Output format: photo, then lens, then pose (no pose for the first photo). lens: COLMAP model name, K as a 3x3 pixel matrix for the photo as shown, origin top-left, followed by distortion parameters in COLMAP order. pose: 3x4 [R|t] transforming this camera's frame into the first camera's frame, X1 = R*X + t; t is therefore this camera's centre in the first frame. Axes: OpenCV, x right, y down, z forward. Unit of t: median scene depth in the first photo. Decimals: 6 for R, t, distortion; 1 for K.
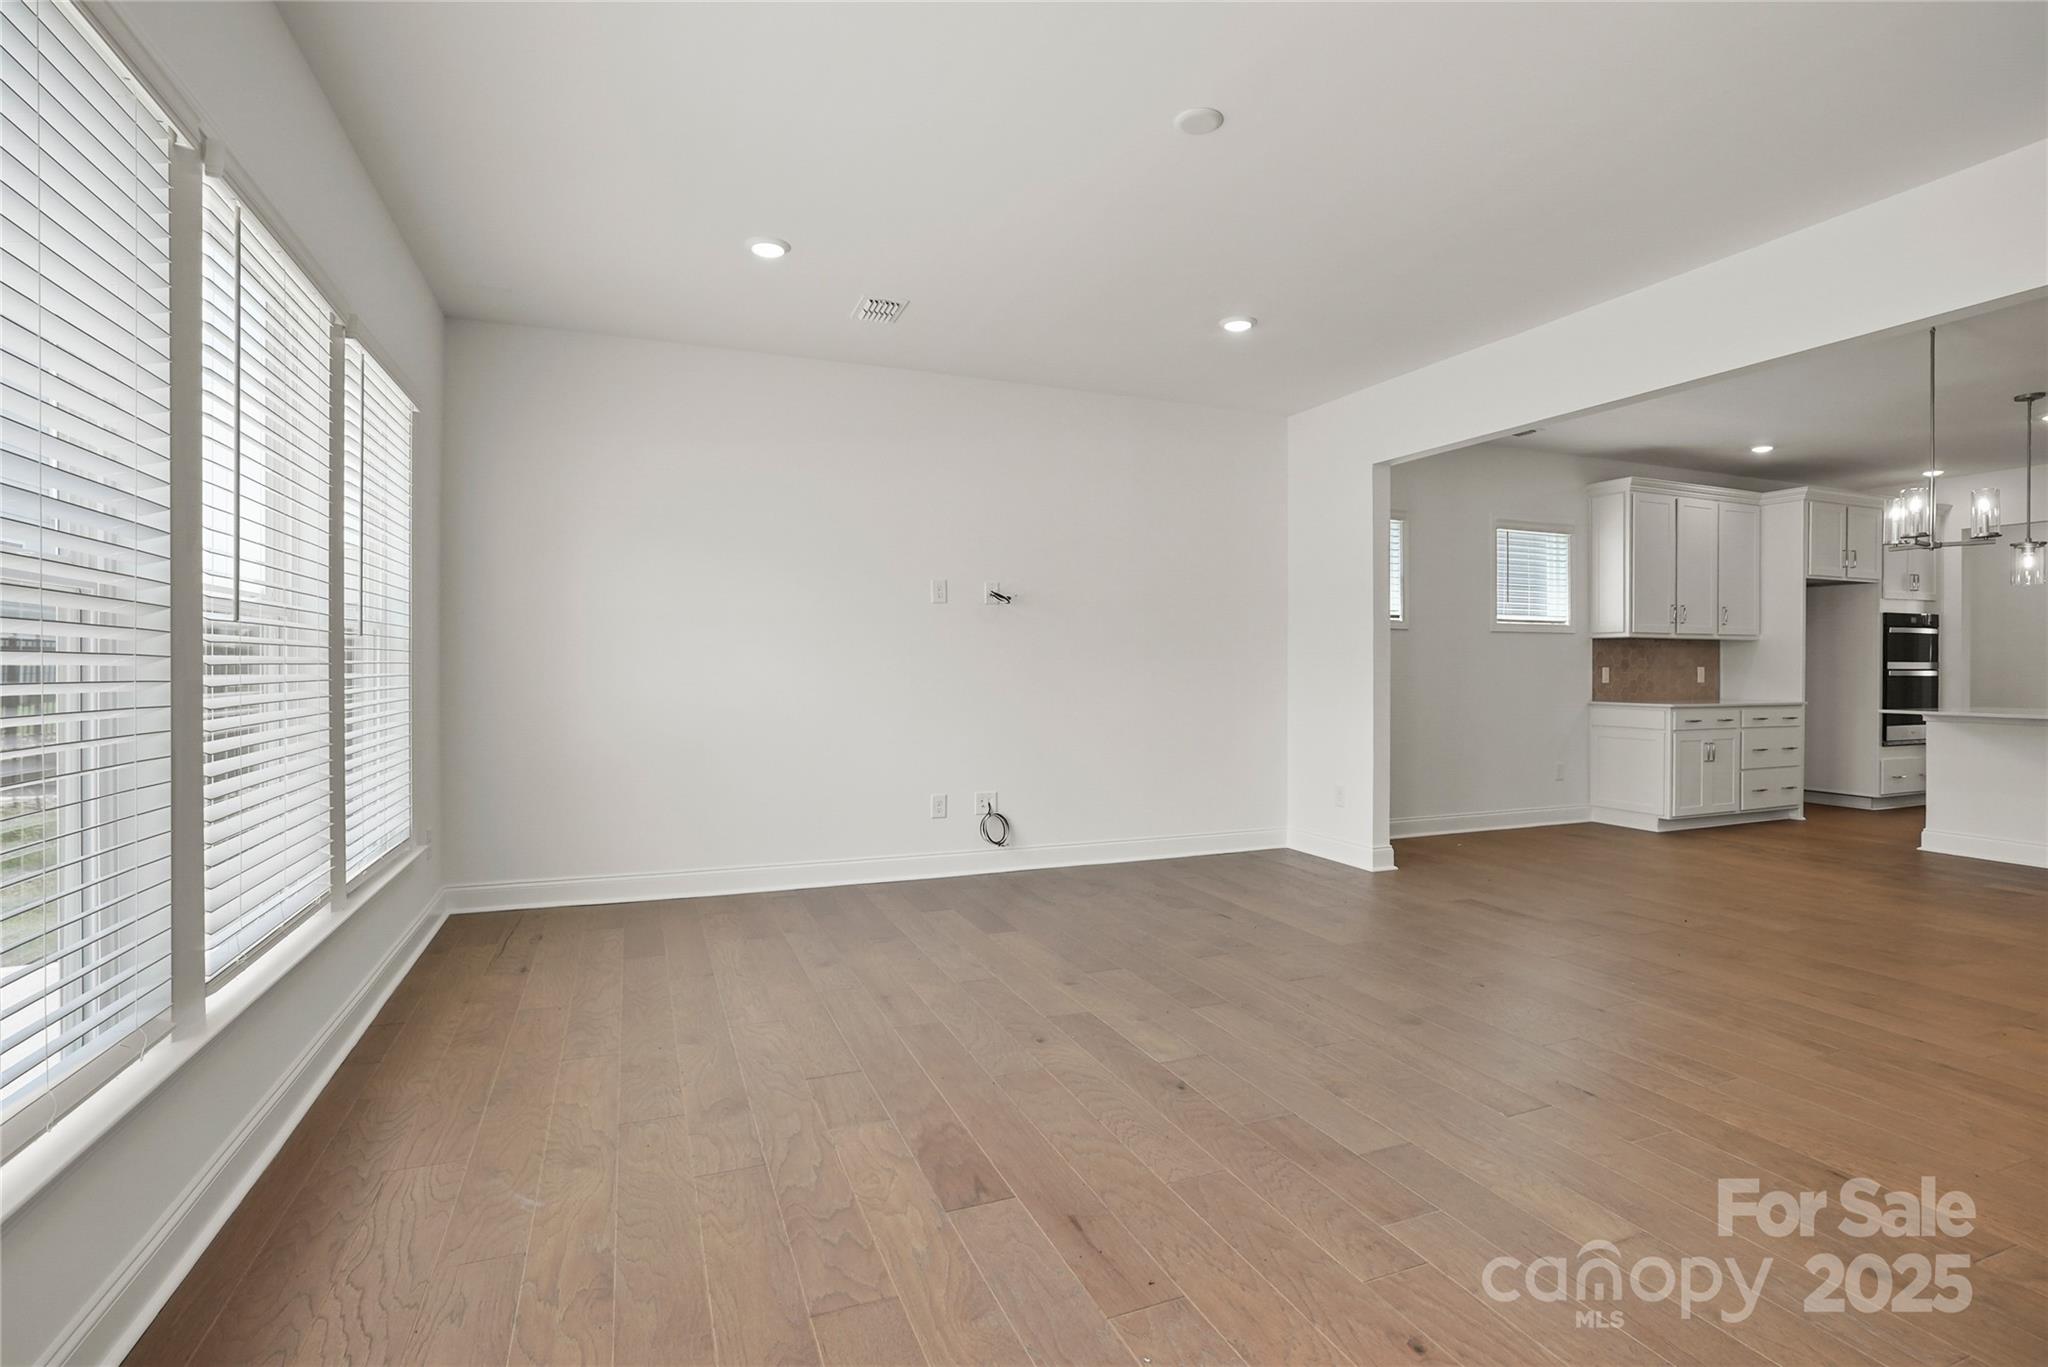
lens RADIAL K [[965.9, 0, 1007.9], [0, 965.9, 669.1], [0, 0, 1]] dist [-0.002764, -0.000187]
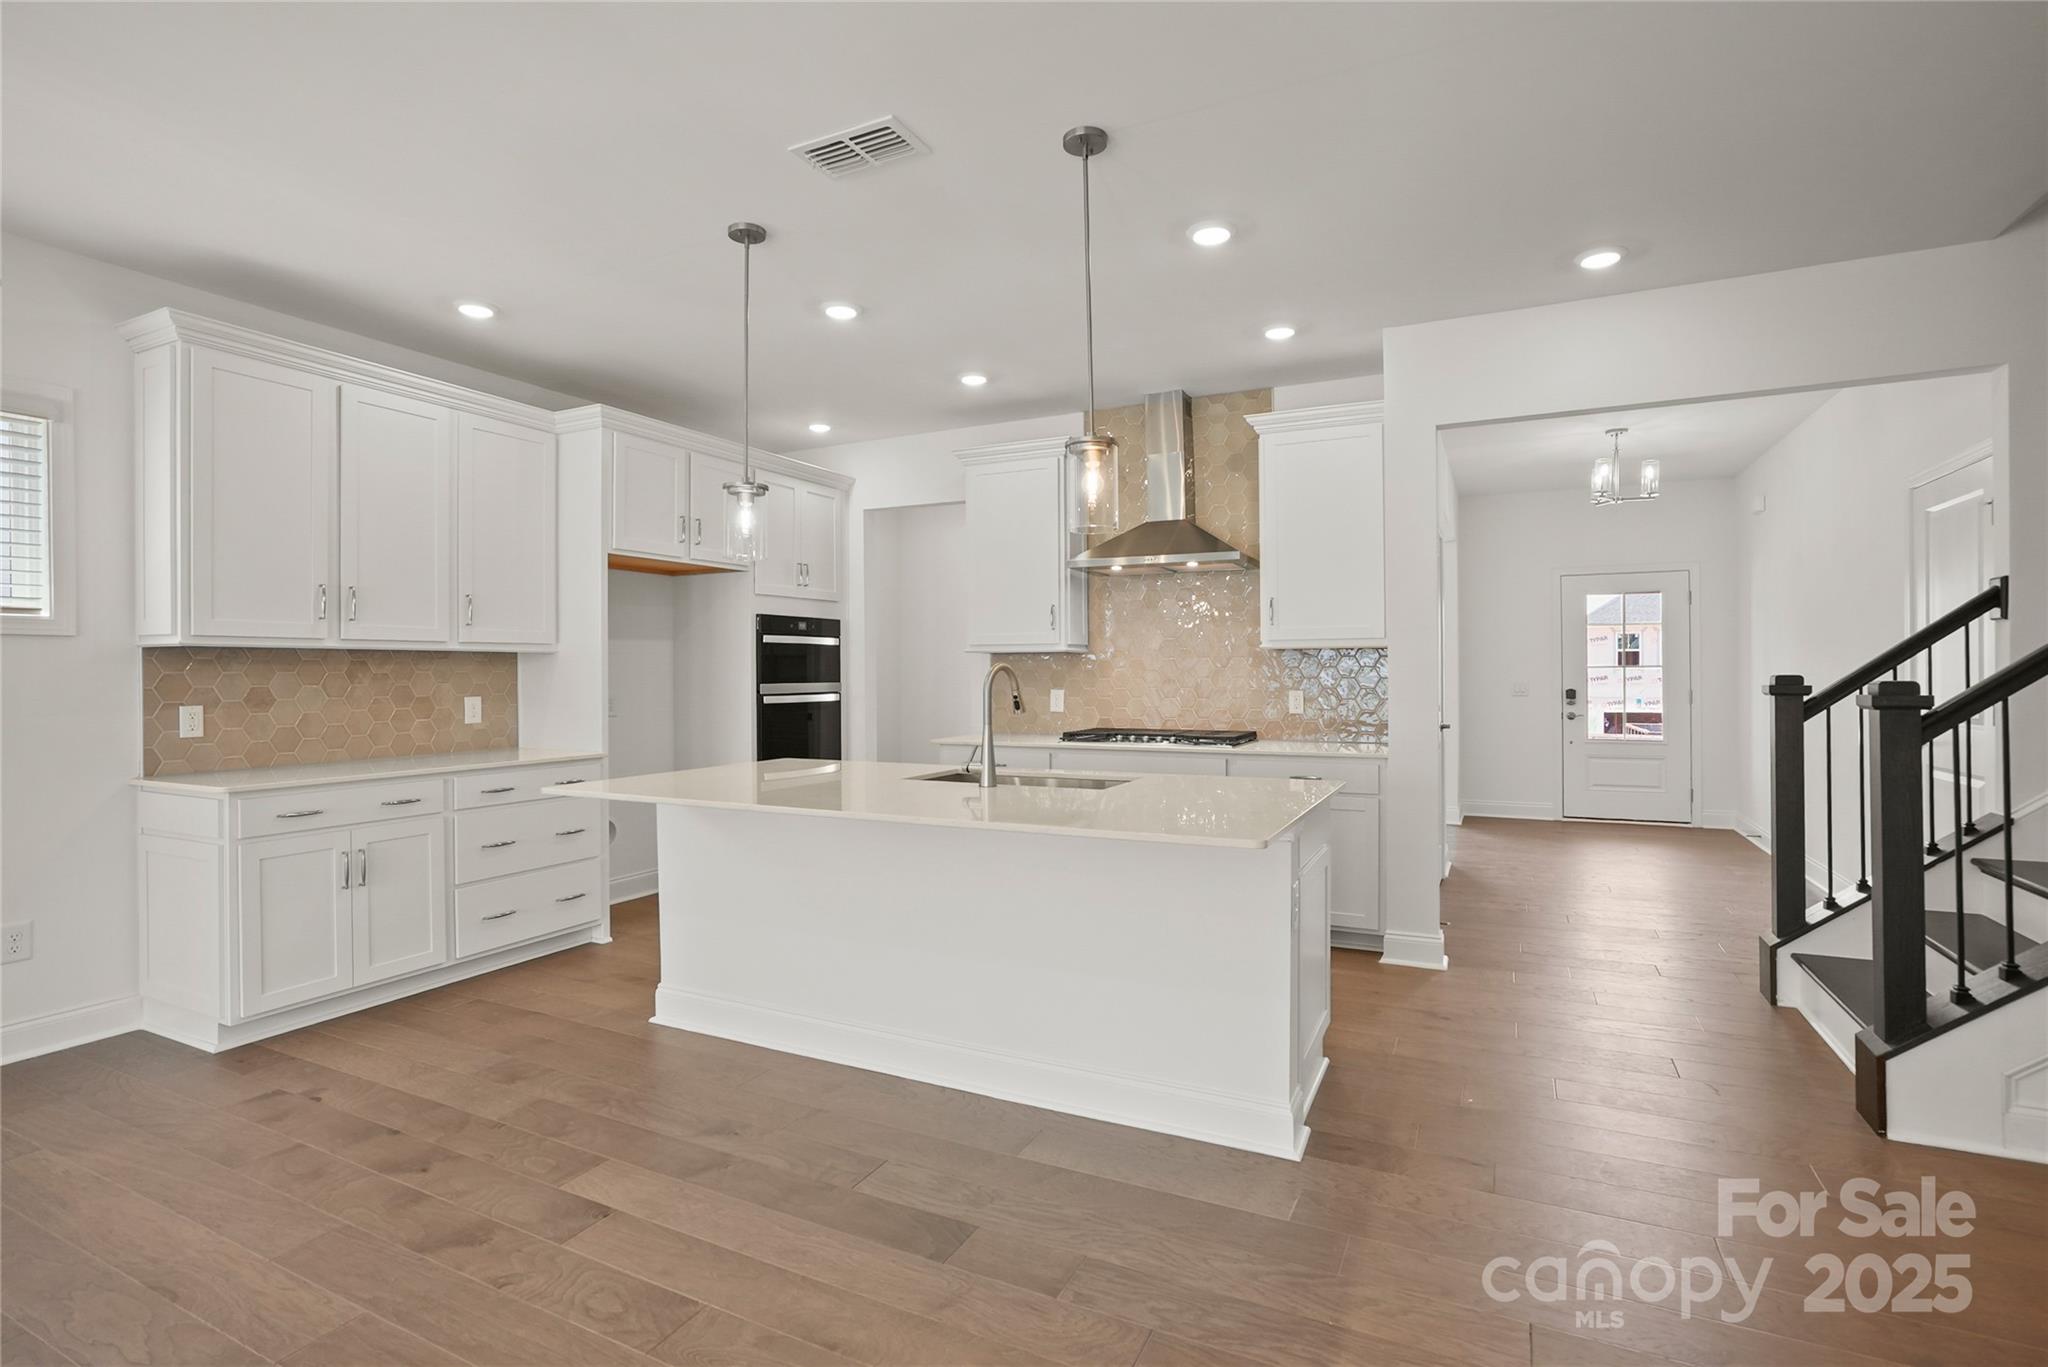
lens RADIAL K [[965.9, 0, 1038.4], [0, 965.9, 675.0], [0, 0, 1]] dist [-0.002764, -0.000187]
pose [[0.759835, -0.011106, 0.650021, 0.625933], [0.014902, 0.999889, -0.000335, -0.011161], [-0.649945, 0.009940, 0.759916, 0.342038]]
